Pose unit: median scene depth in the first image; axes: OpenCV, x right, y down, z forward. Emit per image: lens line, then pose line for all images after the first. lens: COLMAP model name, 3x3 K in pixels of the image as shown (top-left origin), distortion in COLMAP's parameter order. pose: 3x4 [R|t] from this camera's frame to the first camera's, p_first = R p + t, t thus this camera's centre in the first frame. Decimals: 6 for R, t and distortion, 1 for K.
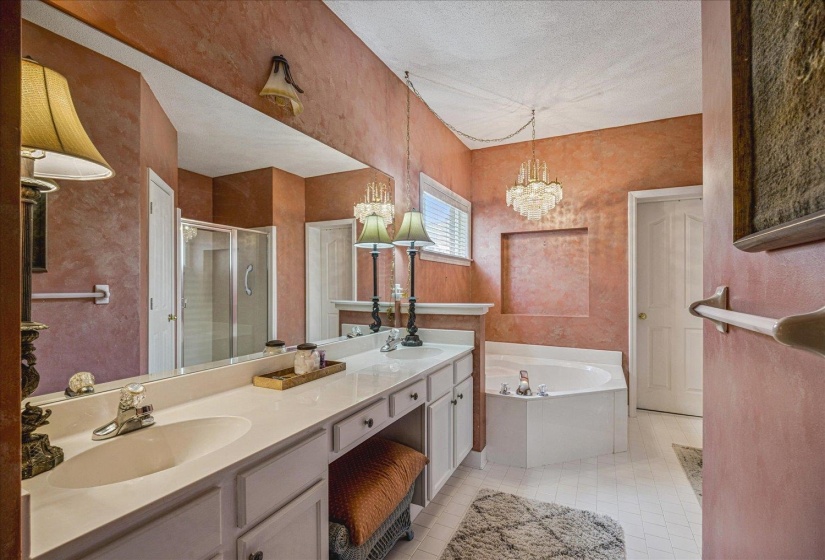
lens RADIAL K [[379.3, 0, 417.7], [0, 379.3, 289.8], [0, 0, 1]] dist [-0.009016, -0.000534]
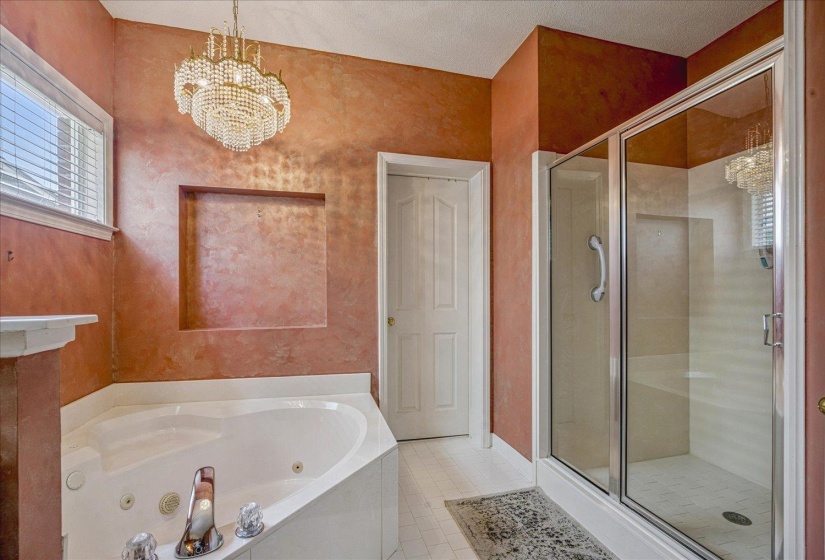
lens RADIAL K [[379.3, 0, 417.7], [0, 379.3, 289.8], [0, 0, 1]] dist [-0.009016, -0.000534]
pose [[0.759378, 0.001432, 0.650649, 0.133124], [0.006644, 0.999928, -0.009956, 0.013179], [-0.650616, 0.011883, 0.759314, 0.375215]]
